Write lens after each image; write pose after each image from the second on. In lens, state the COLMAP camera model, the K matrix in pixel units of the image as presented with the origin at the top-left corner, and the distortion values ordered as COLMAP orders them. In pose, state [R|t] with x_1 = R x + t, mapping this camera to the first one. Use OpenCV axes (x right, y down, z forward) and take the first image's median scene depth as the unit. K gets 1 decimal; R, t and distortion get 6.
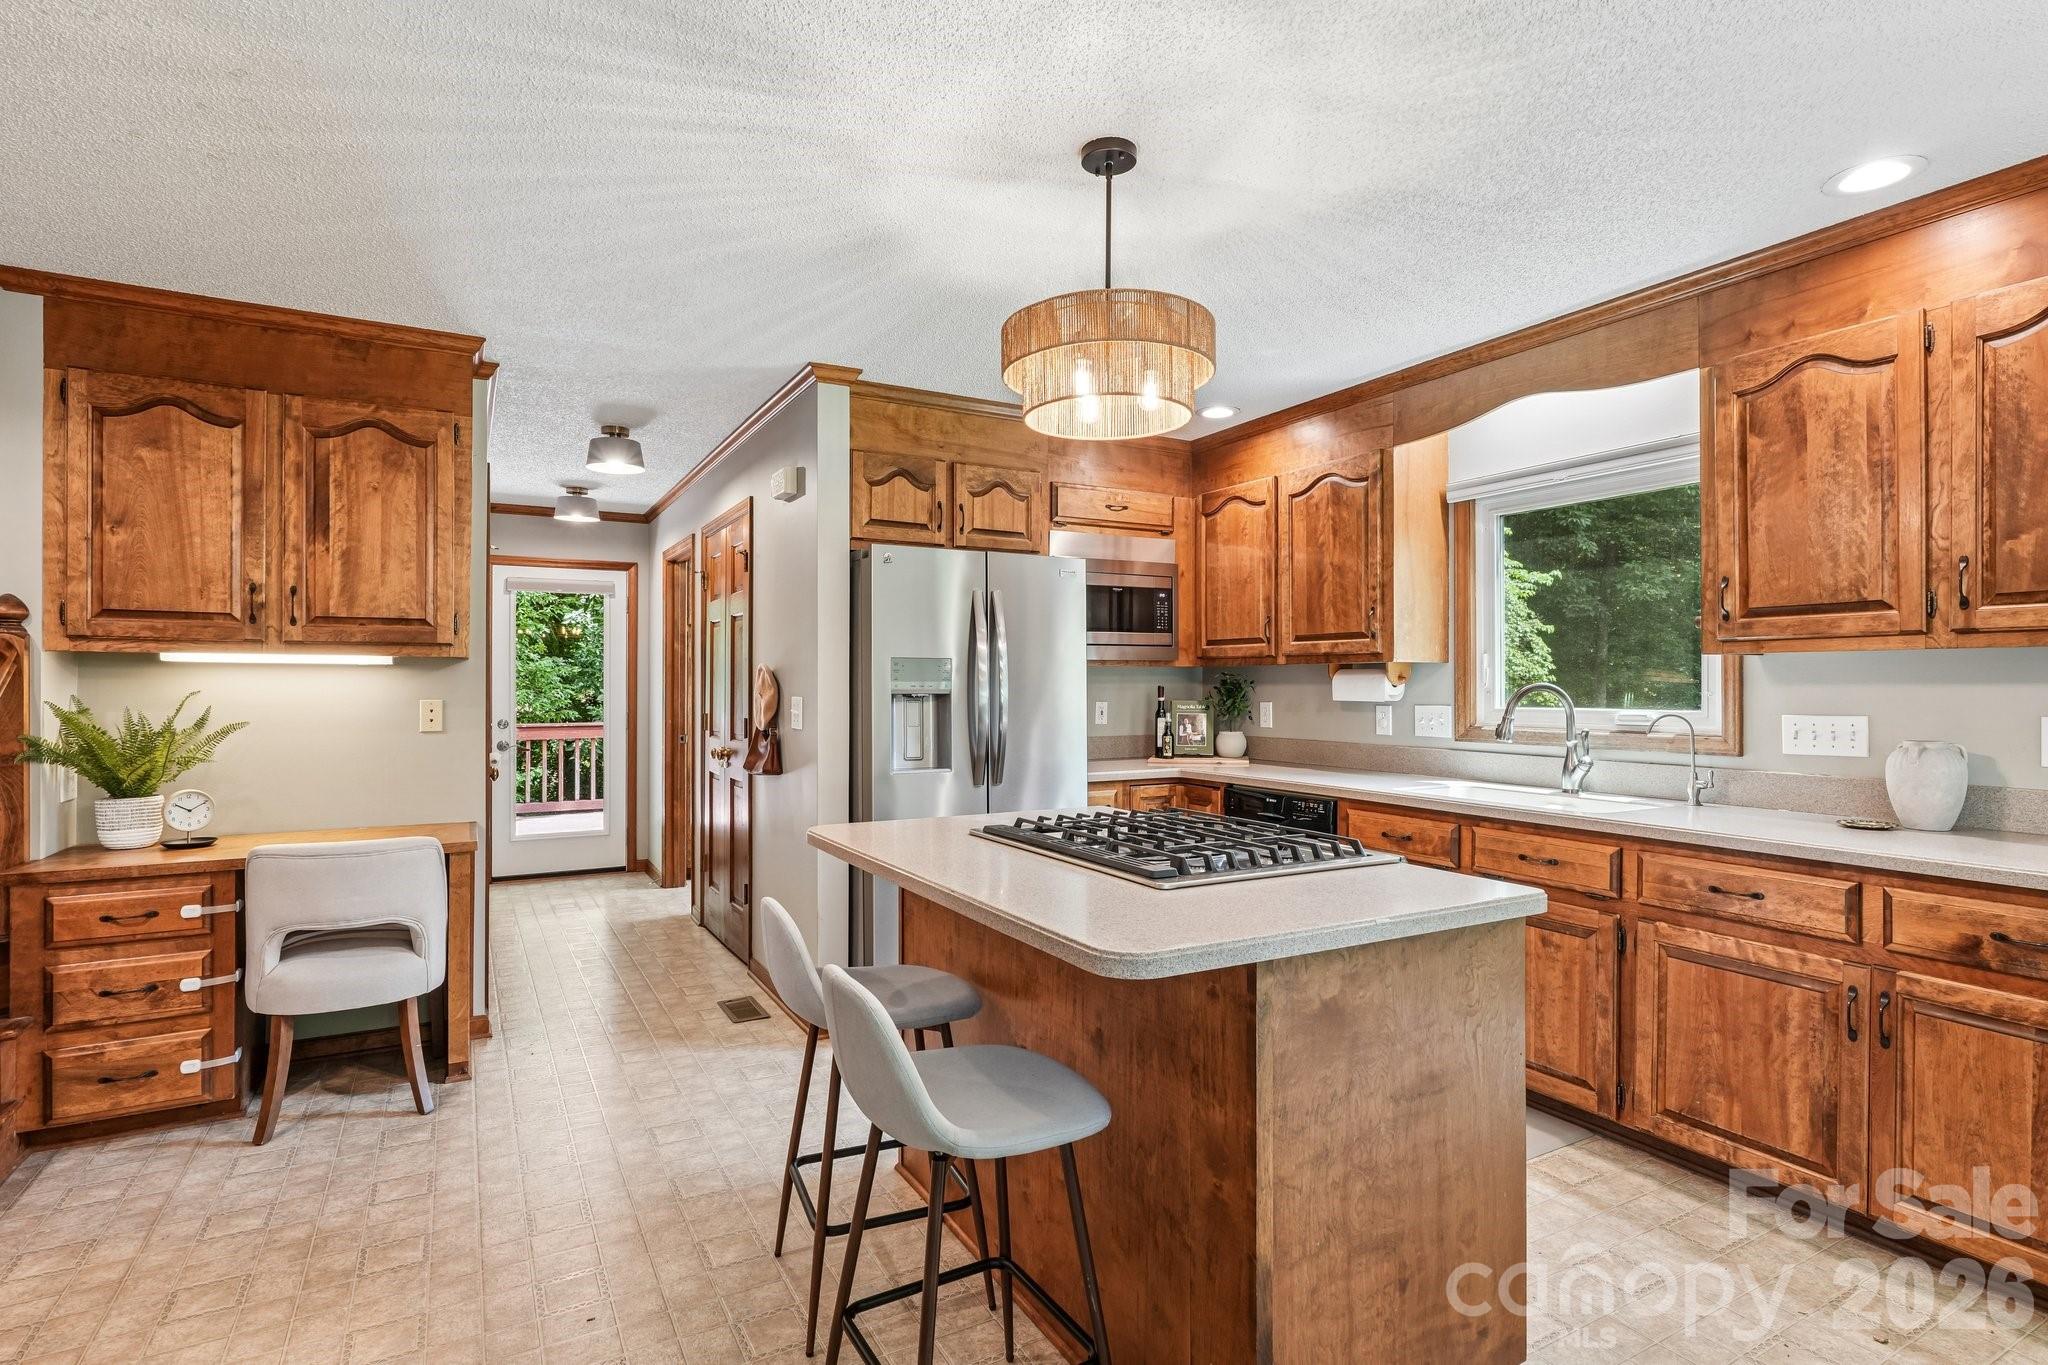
lens RADIAL K [[1021.3, 0, 1021.3], [0, 1021.3, 680.6], [0, 0, 1]] dist [-0.000344, 0.000097]
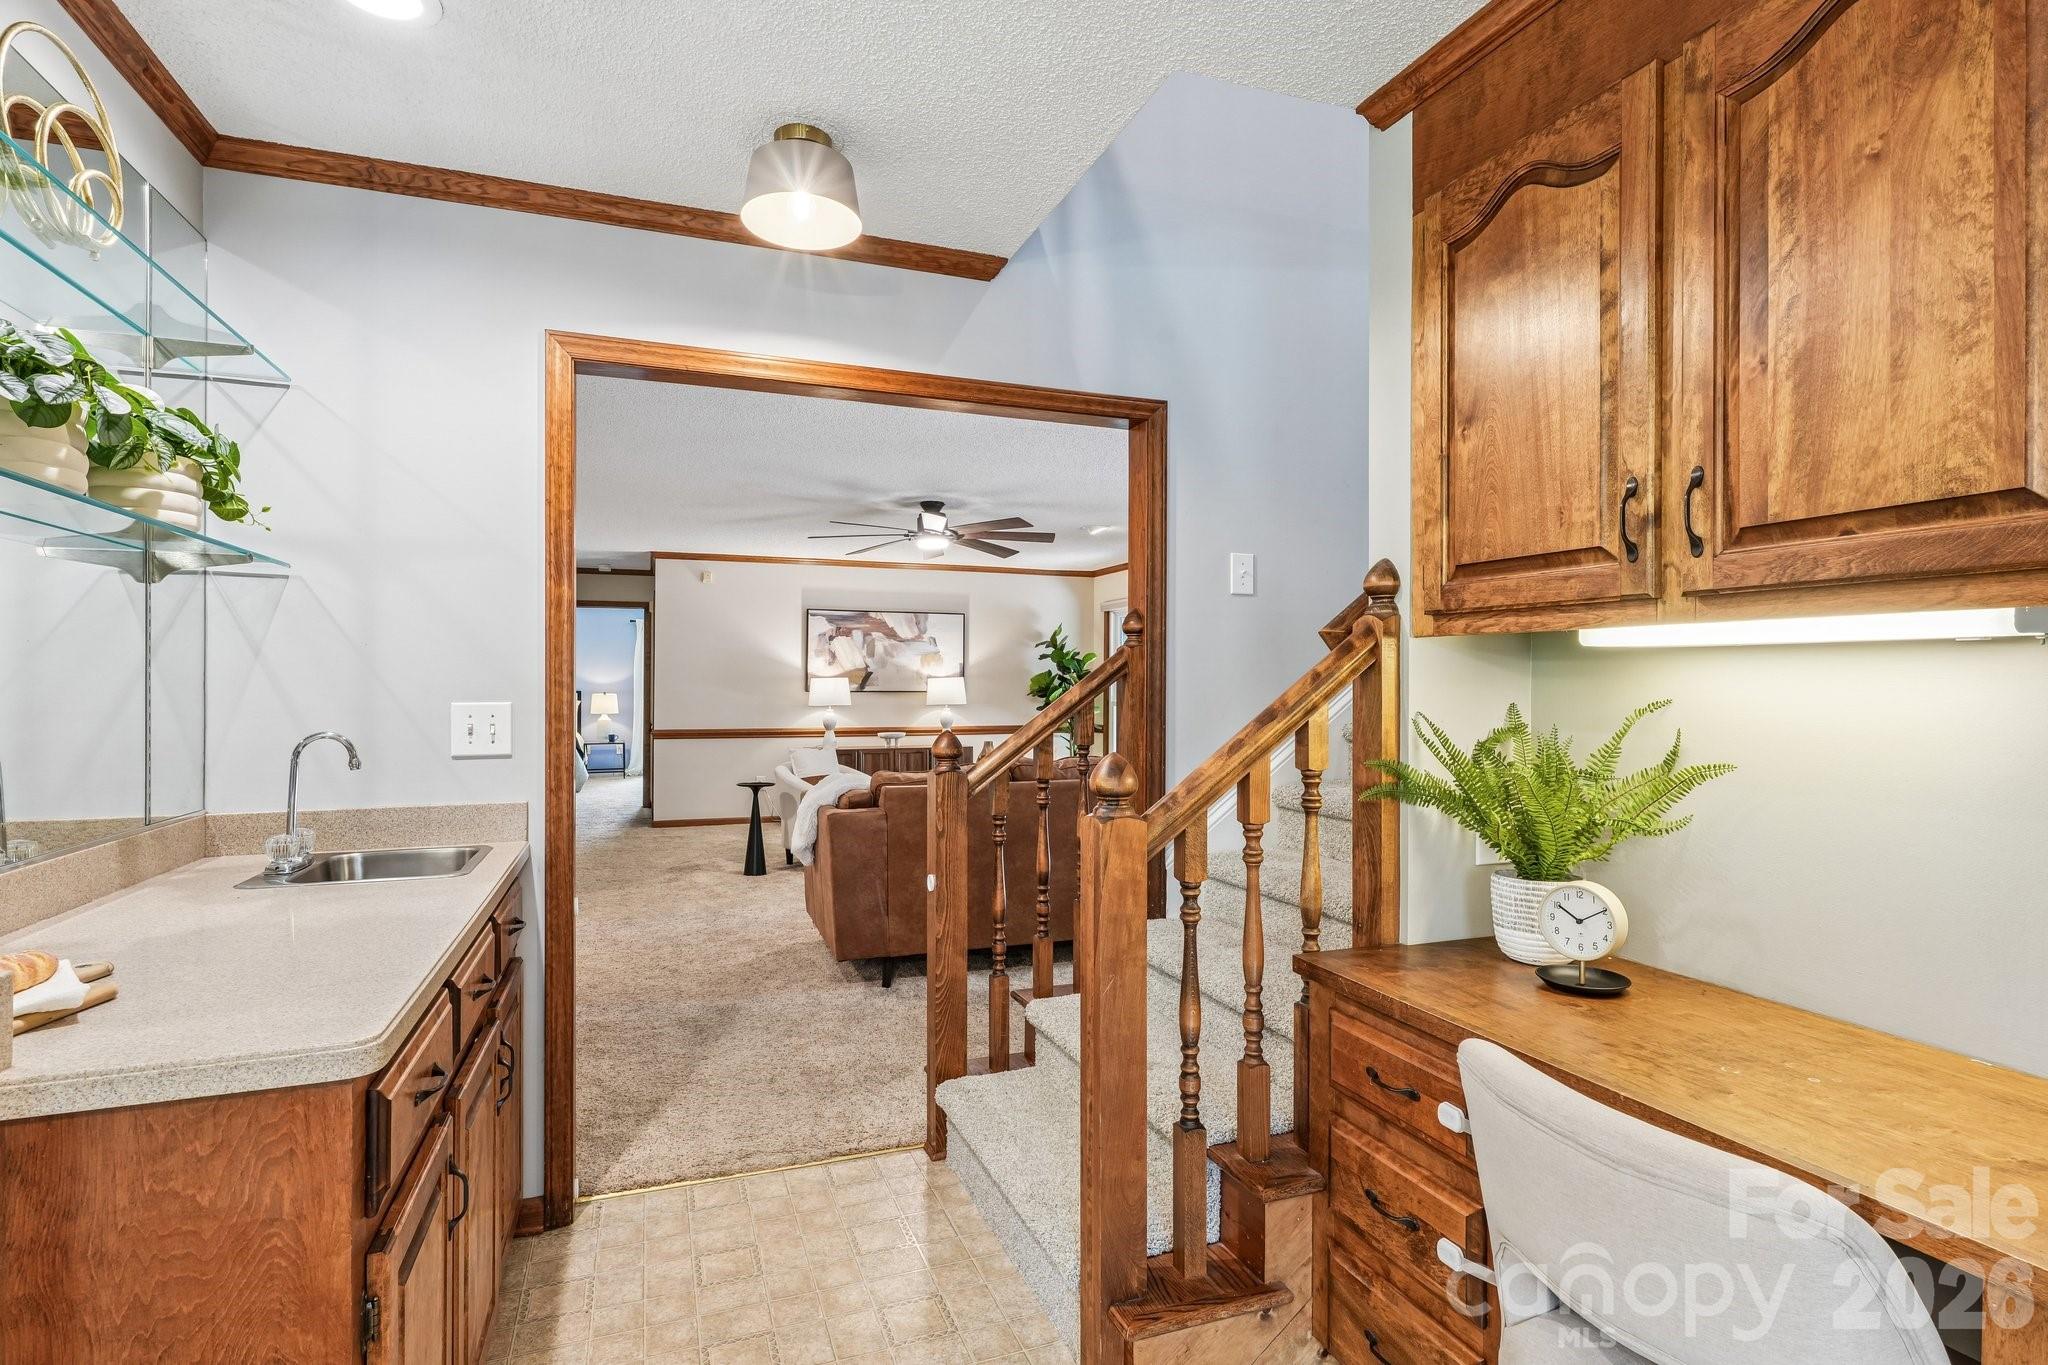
lens RADIAL K [[1021.3, 0, 1029.2], [0, 1021.3, 685.4], [0, 0, 1]] dist [-0.000344, 0.000097]
pose [[-0.145915, 0.002846, -0.989293, -0.230171], [0.005049, 0.999985, 0.002132, -0.000424], [0.989284, -0.004684, -0.145927, 0.767785]]
